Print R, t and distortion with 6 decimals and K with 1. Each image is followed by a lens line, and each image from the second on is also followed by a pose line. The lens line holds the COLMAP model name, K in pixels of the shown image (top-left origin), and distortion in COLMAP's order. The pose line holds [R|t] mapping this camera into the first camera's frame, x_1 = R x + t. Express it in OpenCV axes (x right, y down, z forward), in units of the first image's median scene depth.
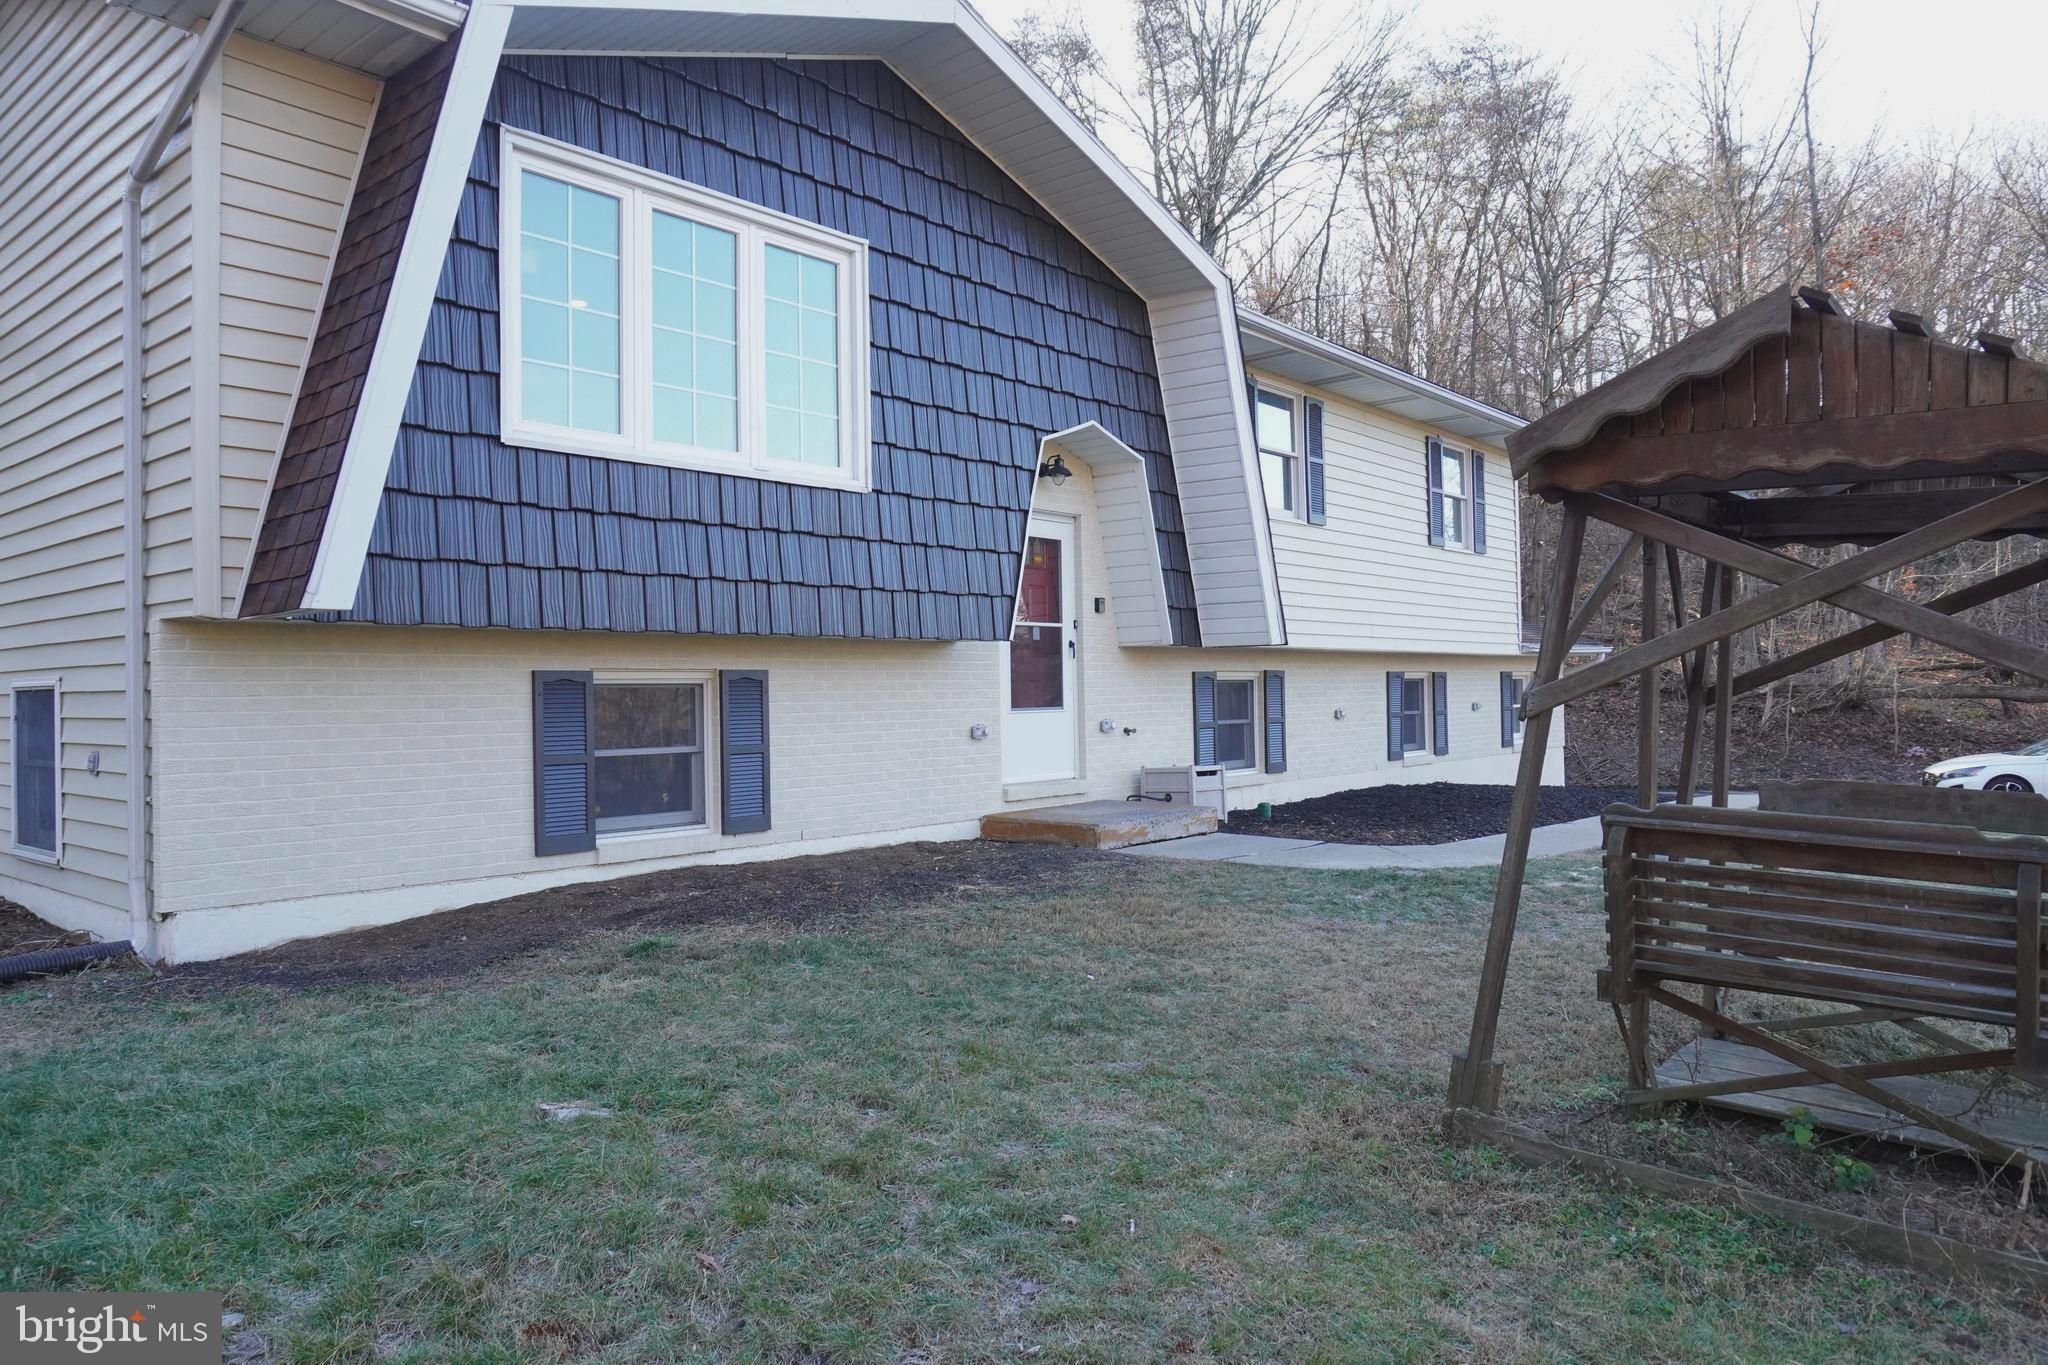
lens RADIAL K [[1352.3, 0, 1024.0], [0, 1352.3, 682.5], [0, 0, 1]] dist [-0.006873, -0.001401]
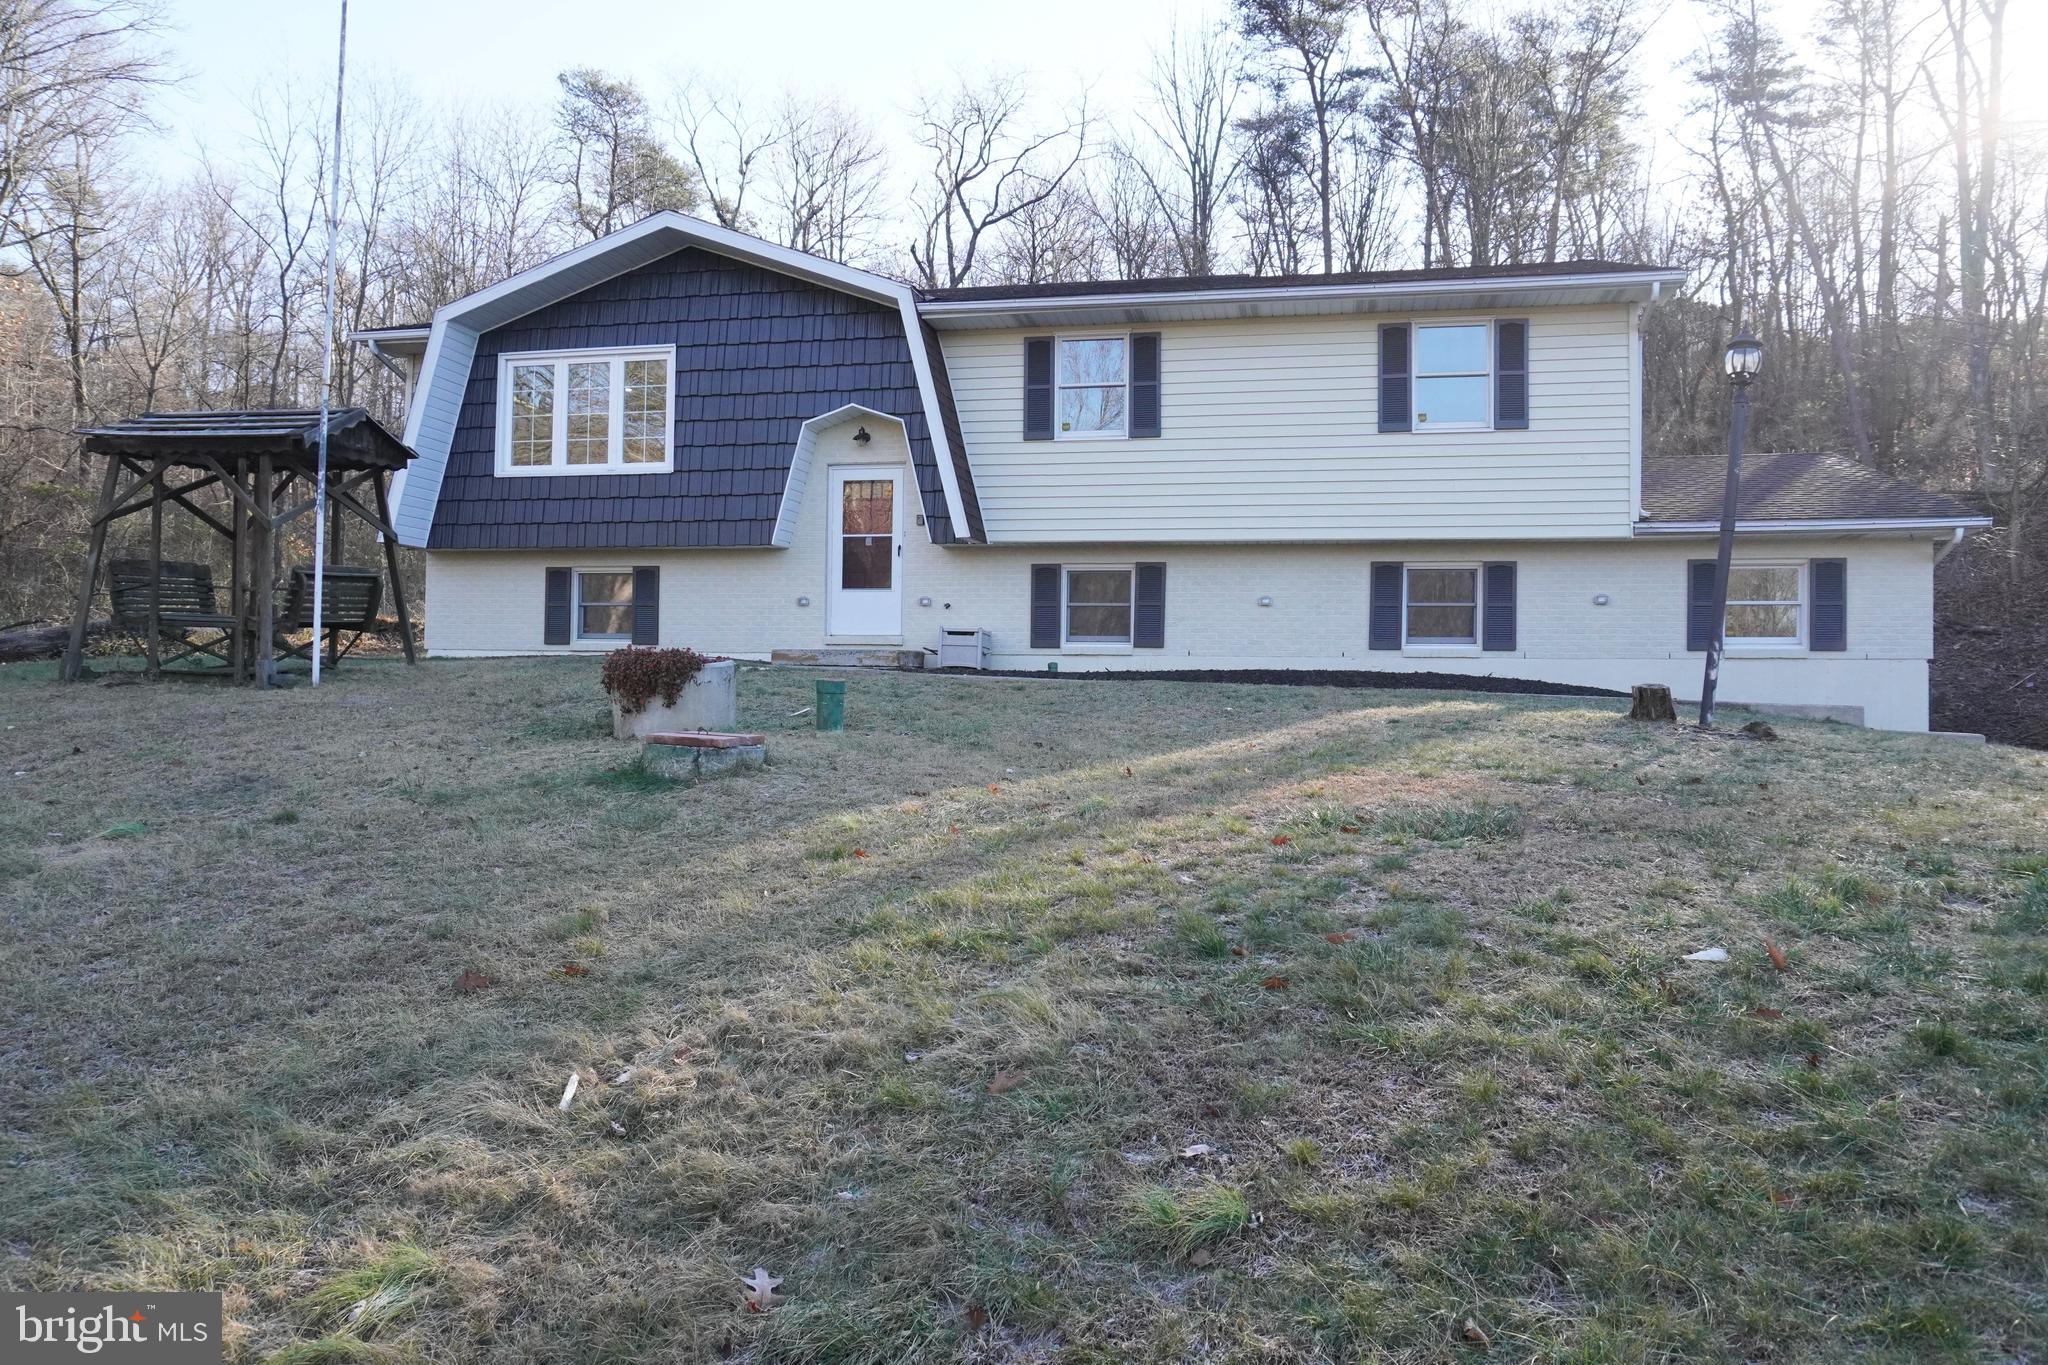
lens RADIAL K [[1352.3, 0, 1024.0], [0, 1352.3, 682.5], [0, 0, 1]] dist [-0.006873, -0.001401]
pose [[0.482446, 0.015459, -0.875789, 1.376012], [-0.014516, 0.999848, 0.009653, 0.101970], [0.875806, 0.008056, 0.482597, 0.372498]]
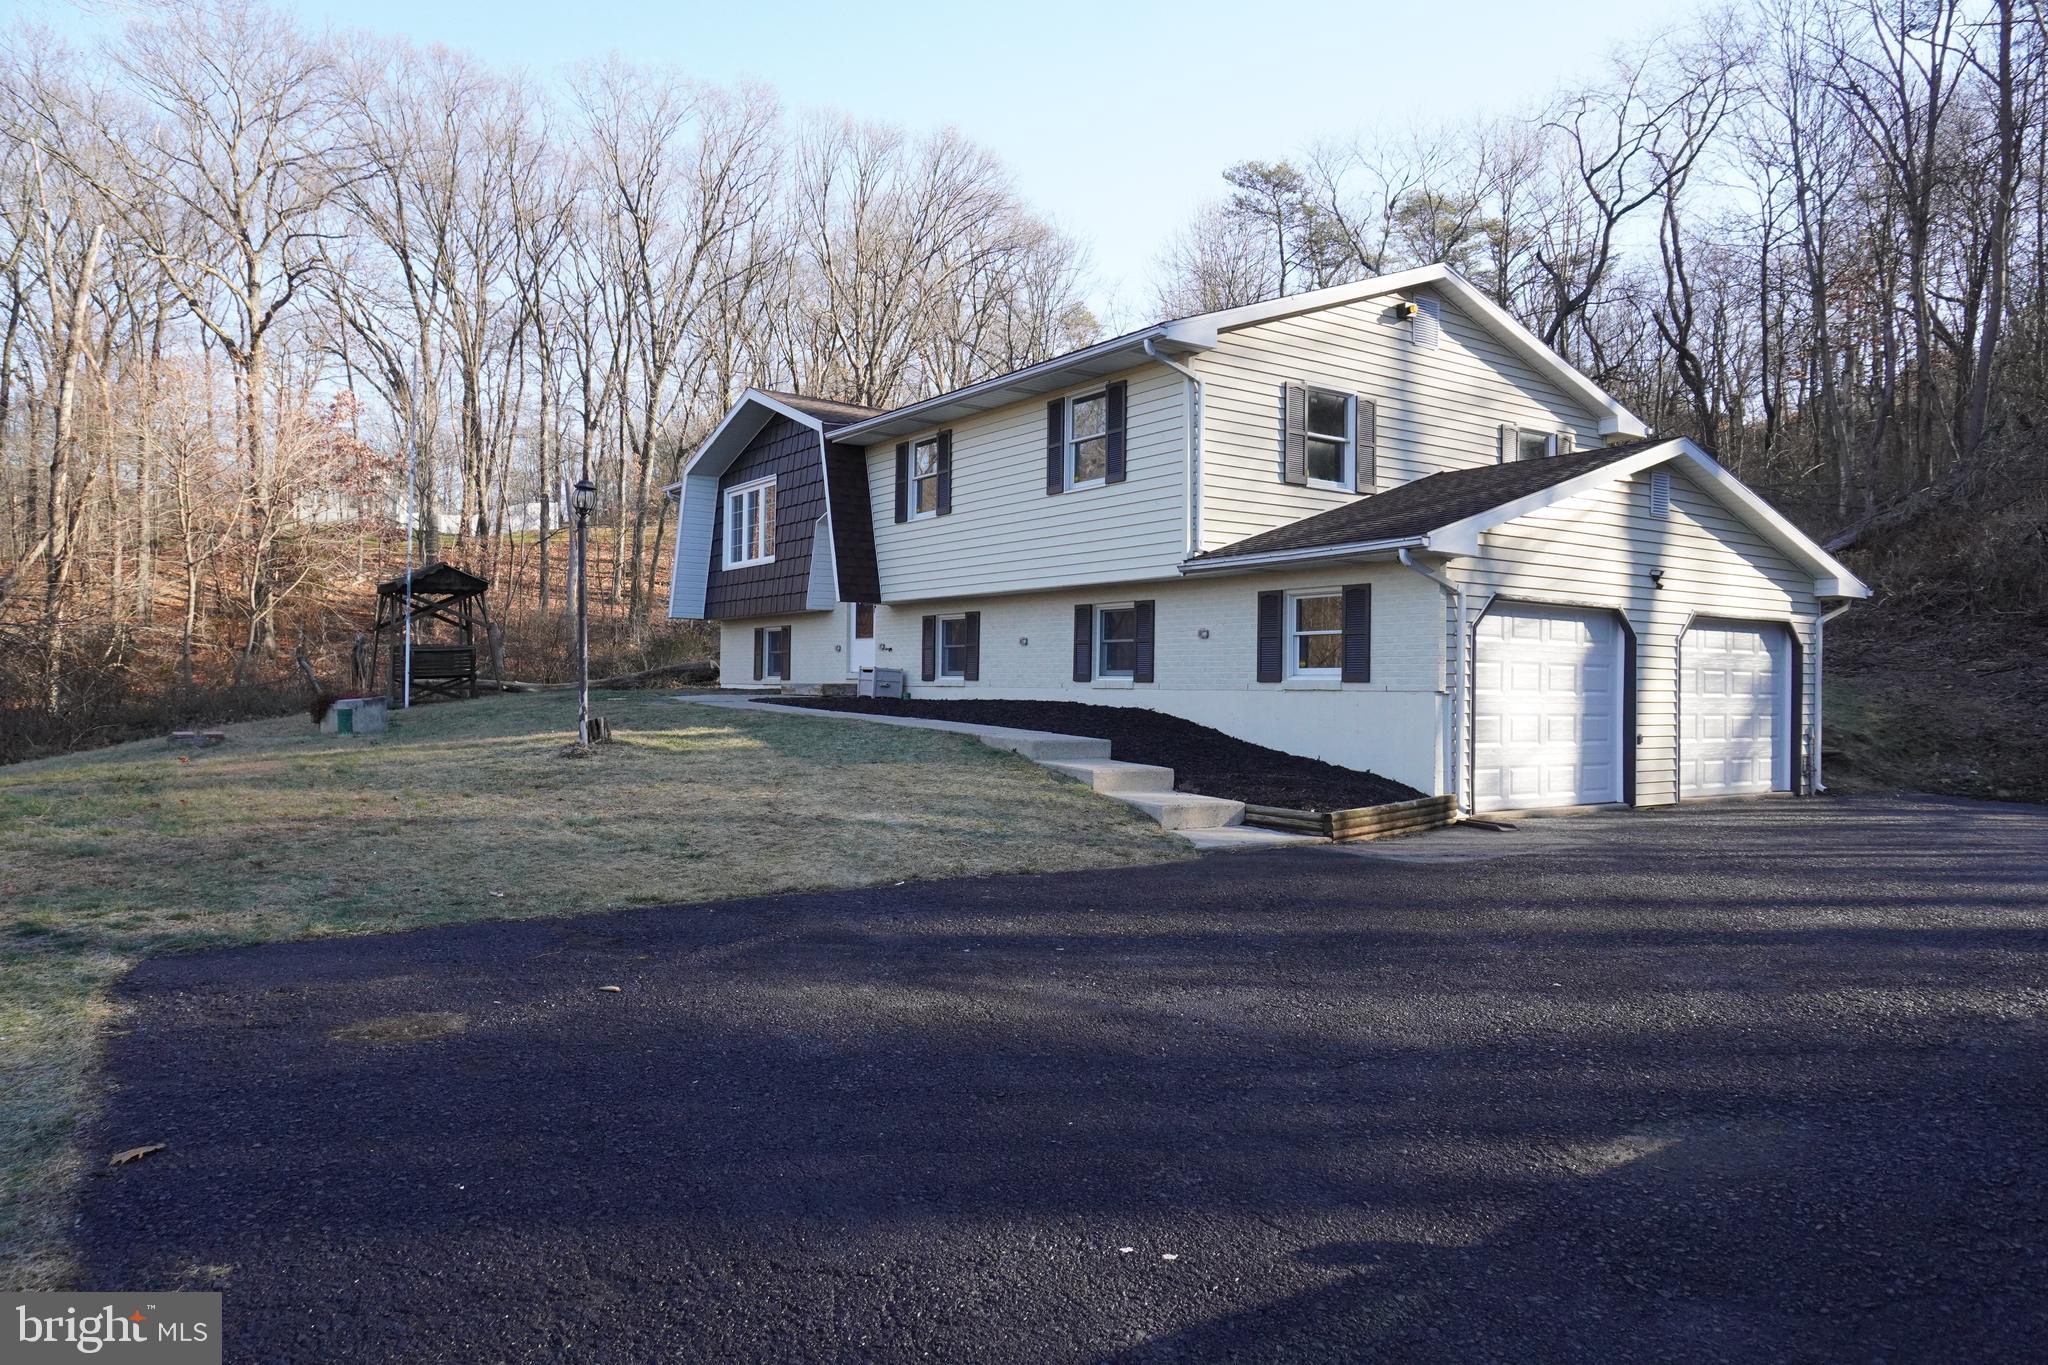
lens RADIAL K [[1352.3, 0, 1024.0], [0, 1352.3, 682.5], [0, 0, 1]] dist [-0.006873, -0.001401]
pose [[-0.252943, 0.005773, -0.967464, 1.869675], [-0.005225, 0.999959, 0.007332, 0.067010], [0.967467, 0.006909, -0.252902, 1.659145]]
